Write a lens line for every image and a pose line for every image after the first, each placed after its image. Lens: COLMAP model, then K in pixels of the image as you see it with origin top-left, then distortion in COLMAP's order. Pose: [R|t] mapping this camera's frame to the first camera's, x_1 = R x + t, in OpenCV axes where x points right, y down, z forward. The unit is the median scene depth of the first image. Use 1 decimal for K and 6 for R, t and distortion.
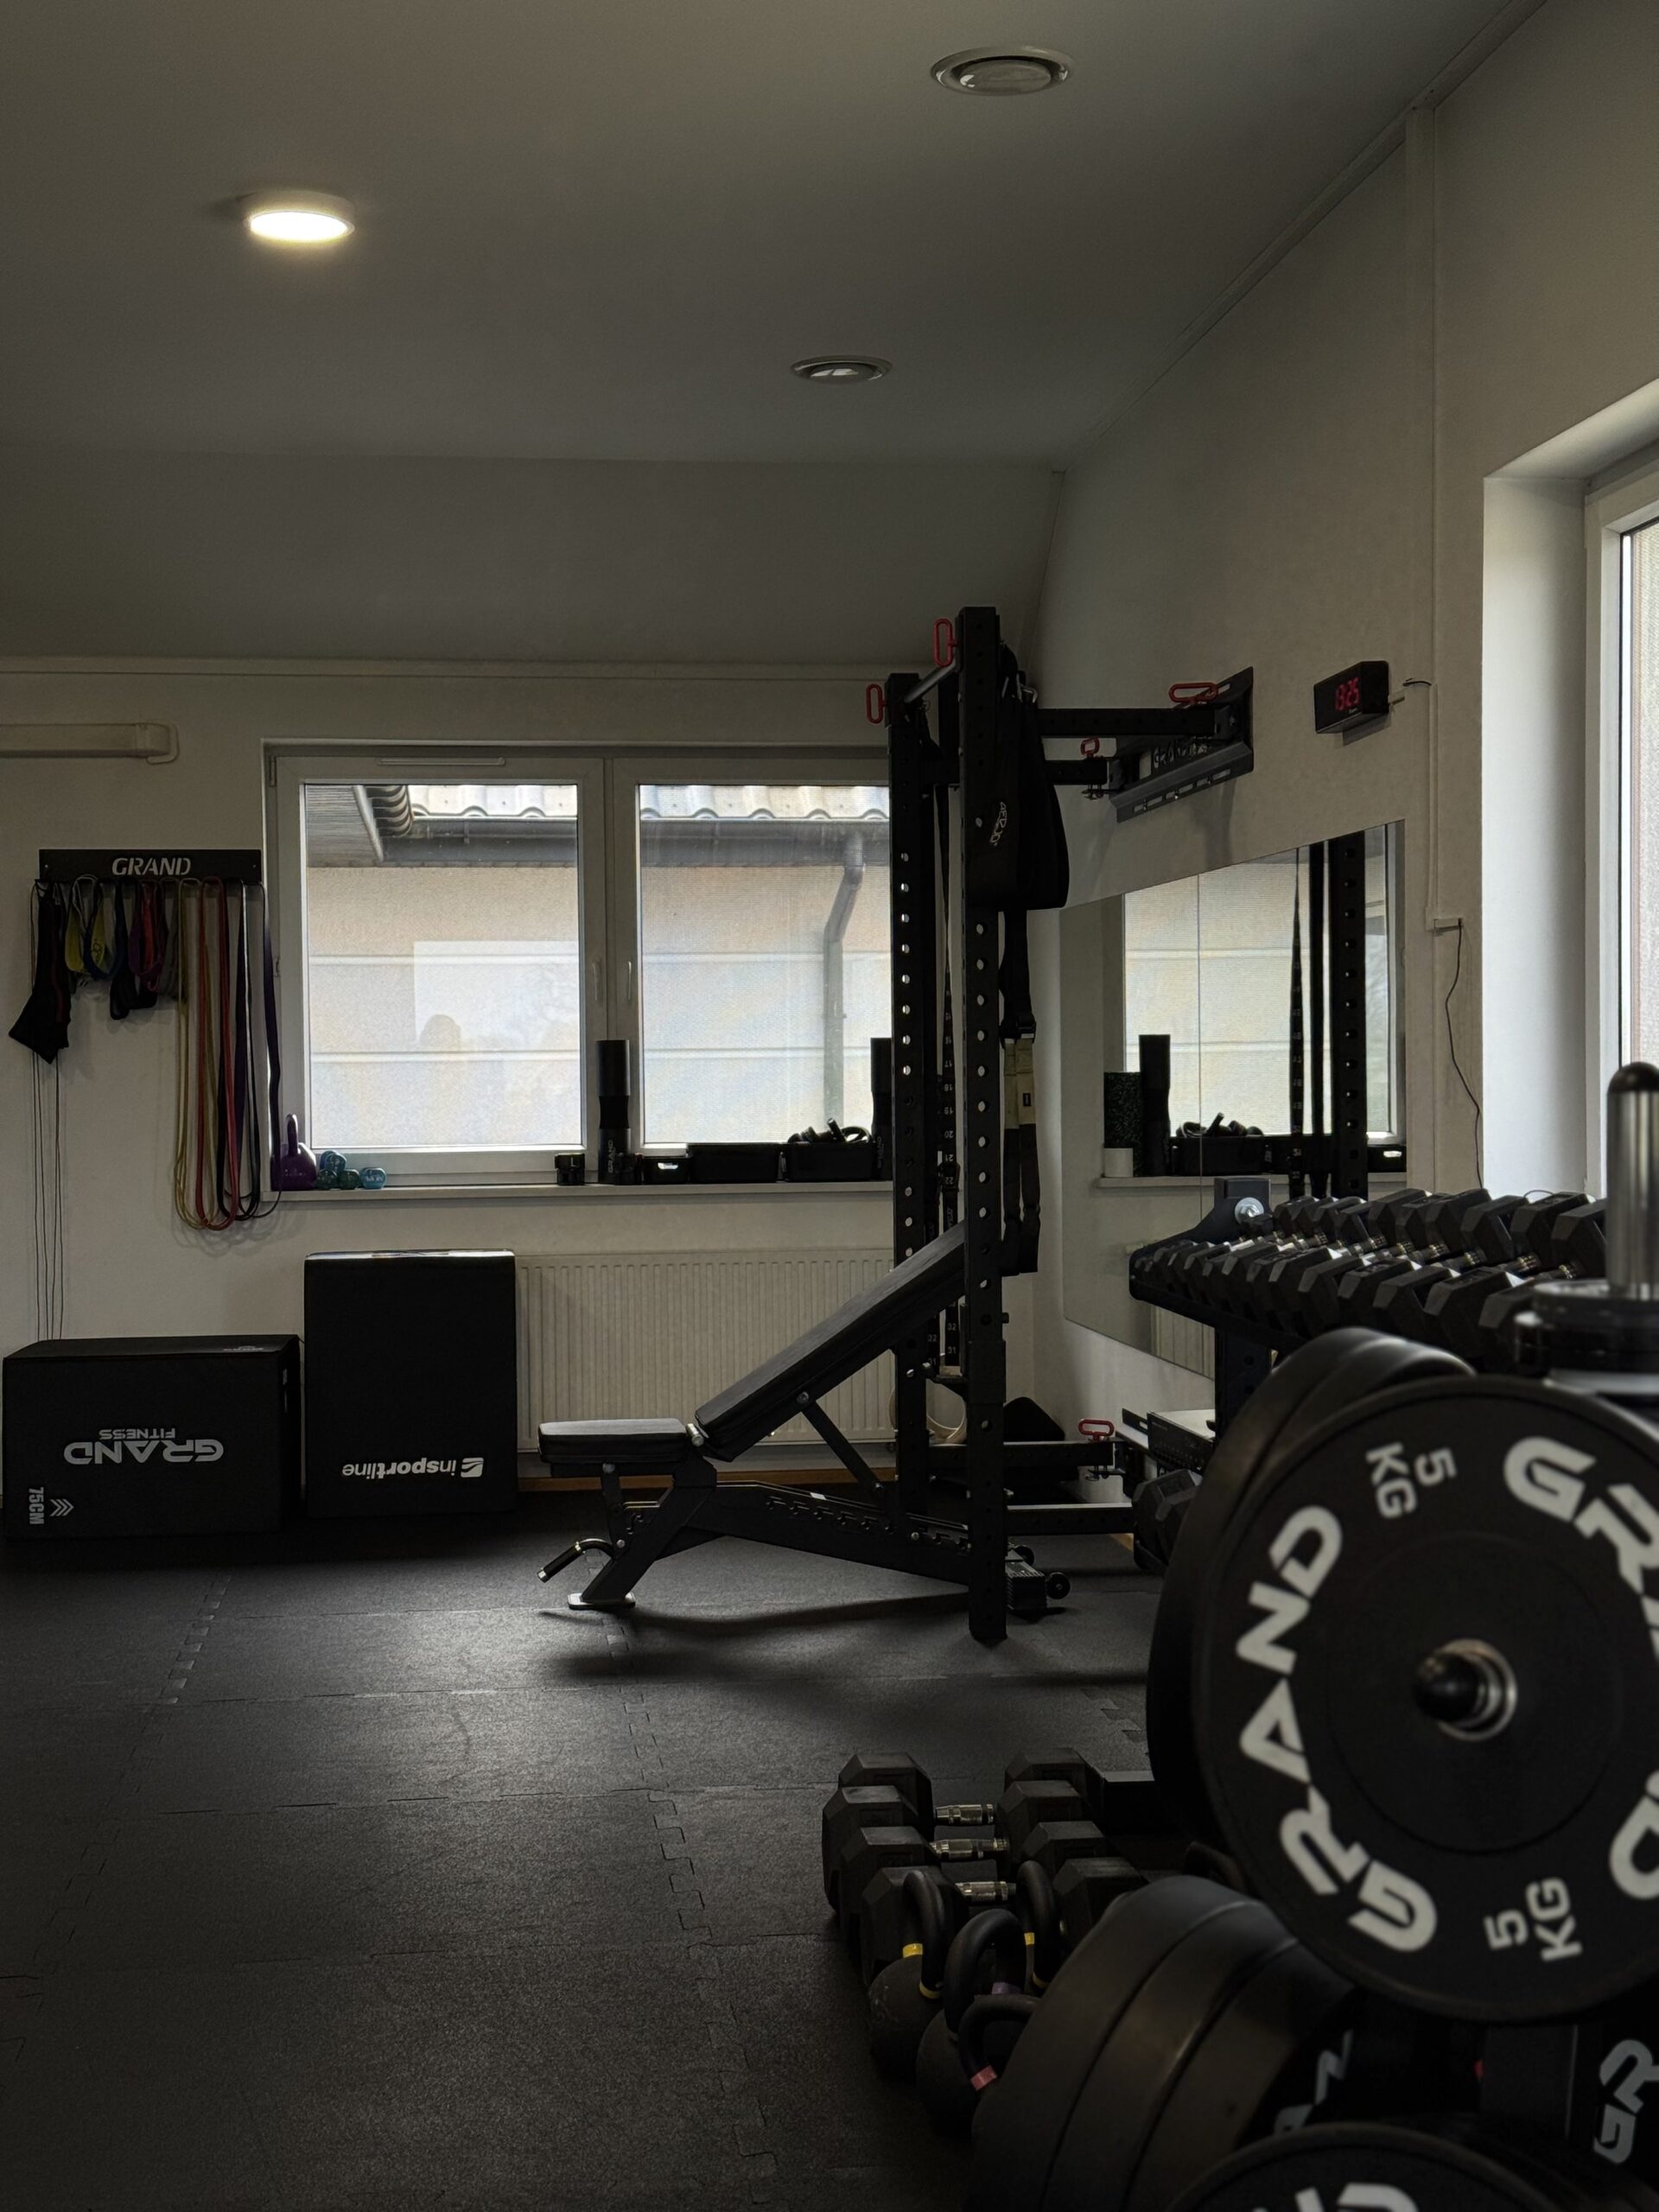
lens RADIAL K [[3102.5, 0, 872.2], [0, 3102.5, 1108.8], [0, 0, 1]] dist [0.225918, -0.575599]
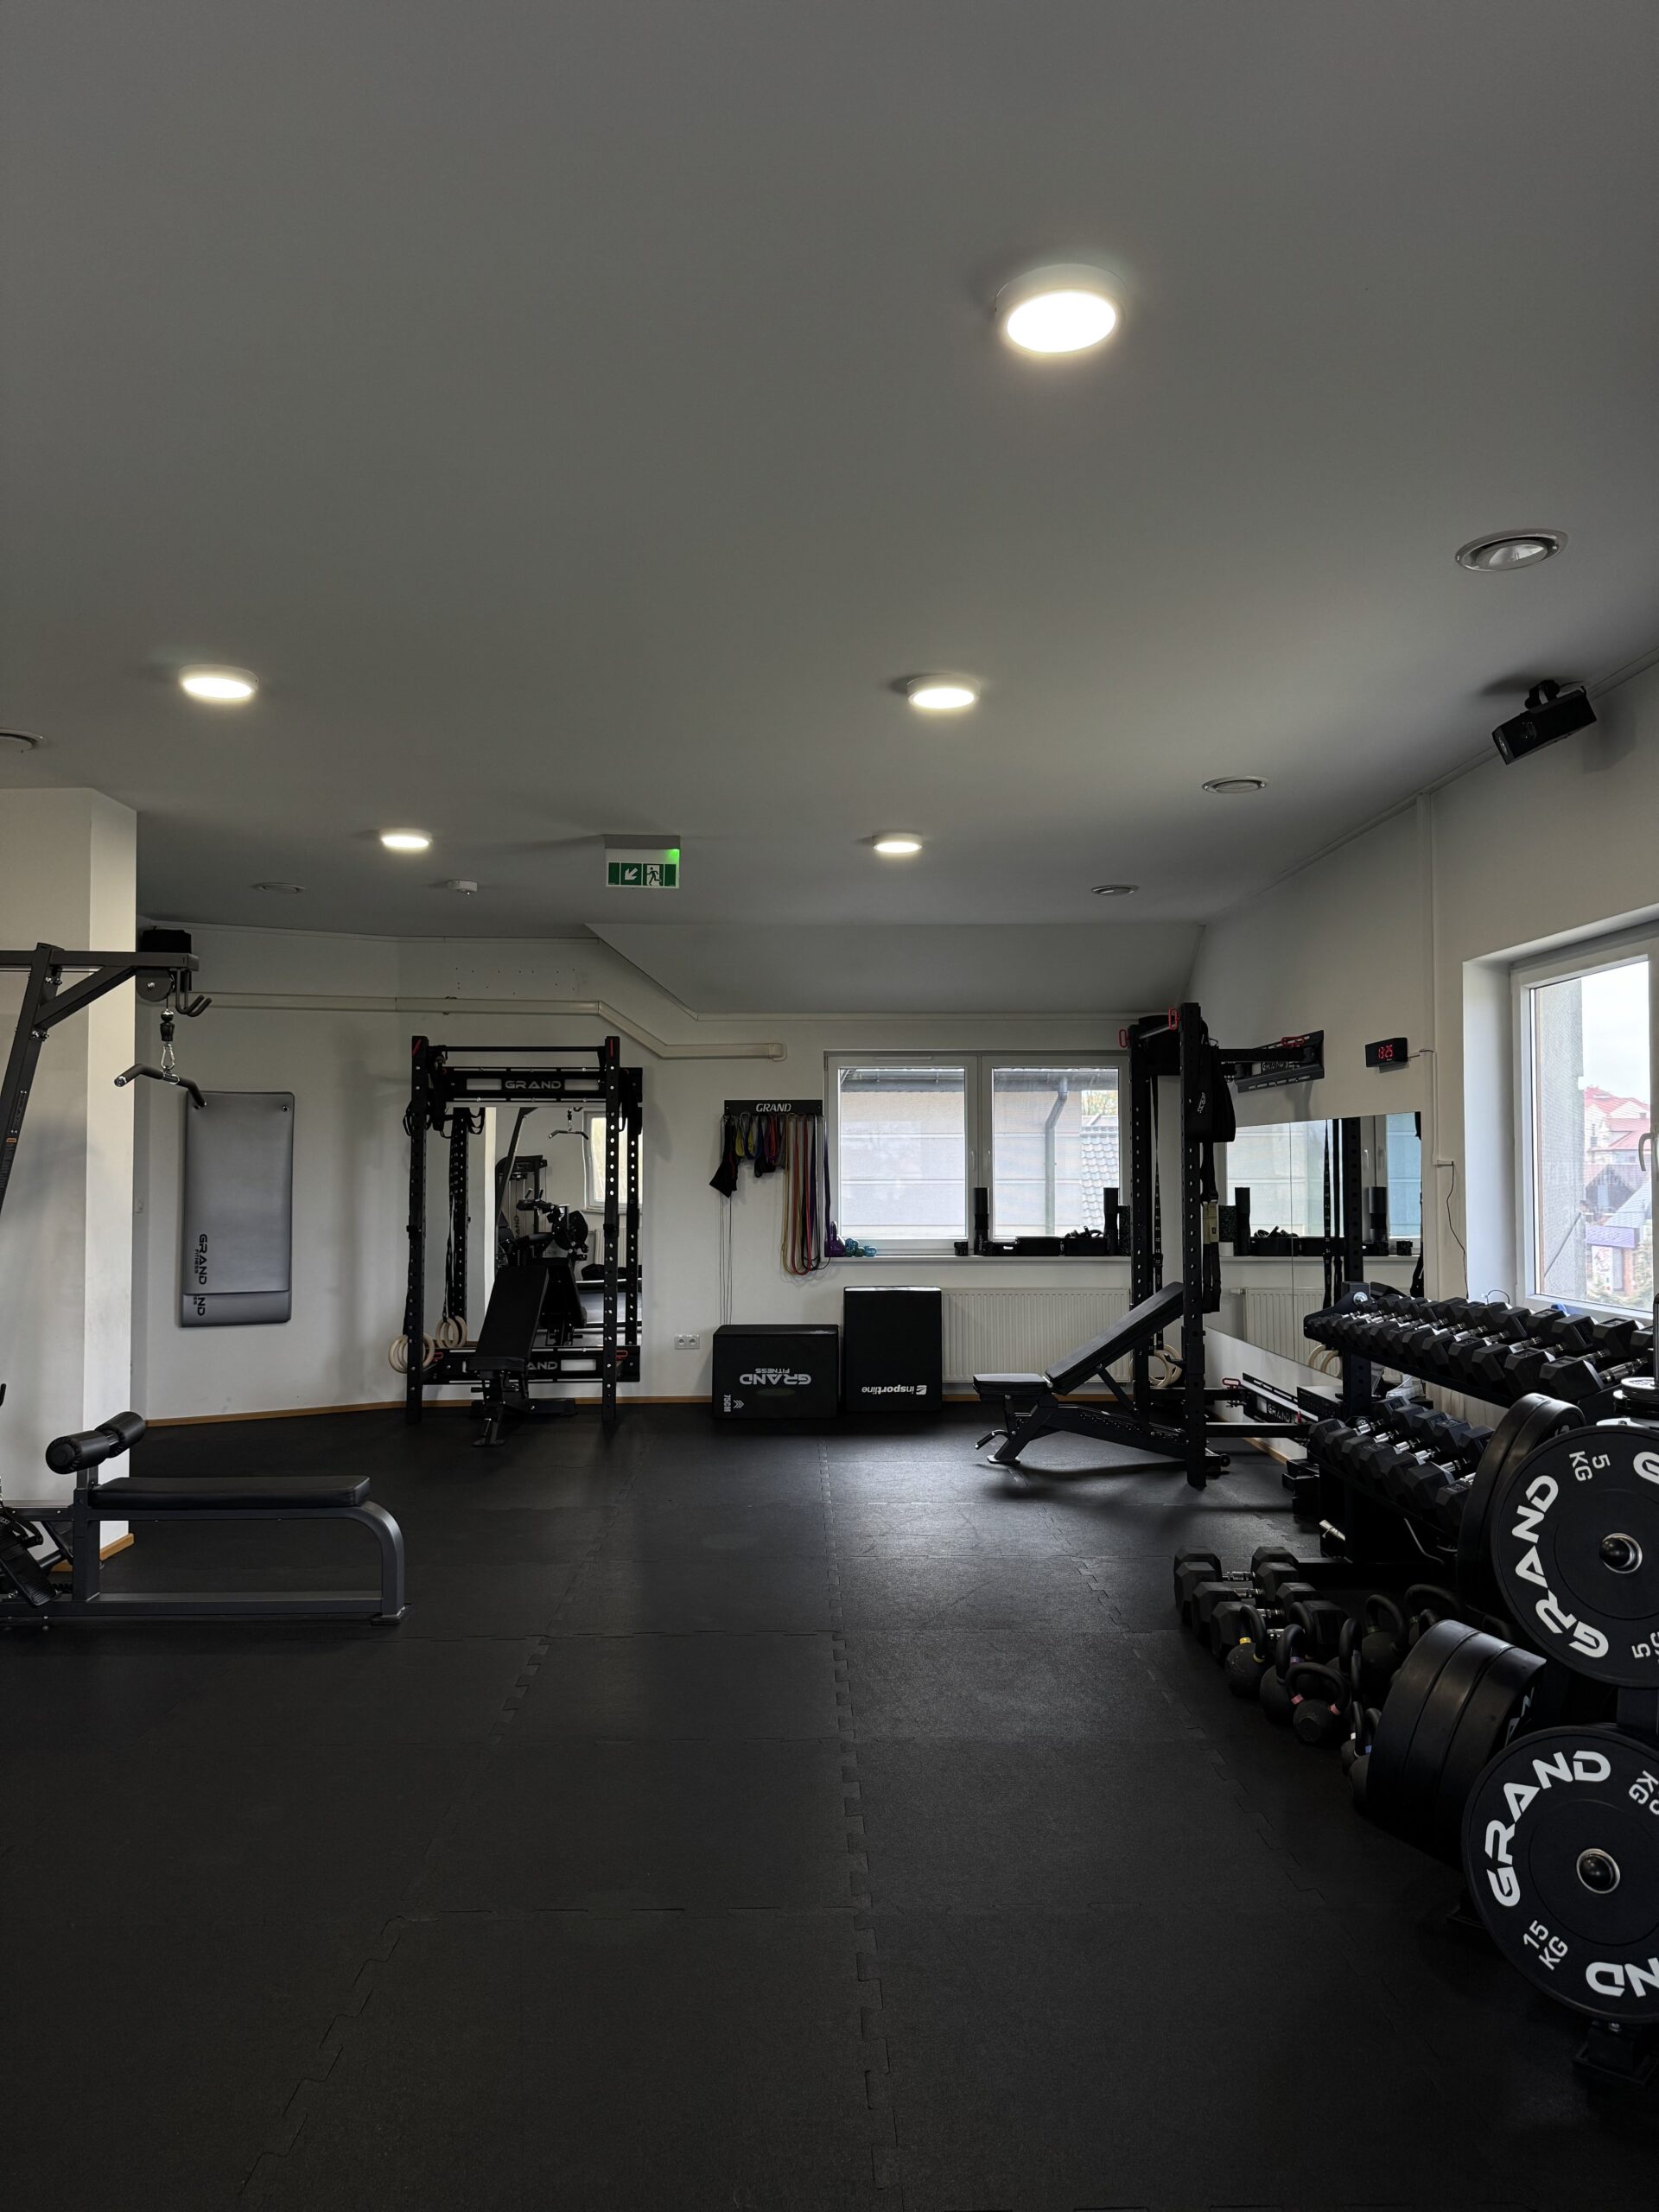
lens RADIAL K [[1545.6, 0, 859.8], [0, 1545.6, 1108.4], [0, 0, 1]] dist [0.166561, -0.270207]
pose [[0.994518, 0.002828, -0.104528, -0.073536], [-0.008463, 0.998532, -0.053507, -0.024873], [0.104223, 0.054098, 0.993082, -0.086205]]
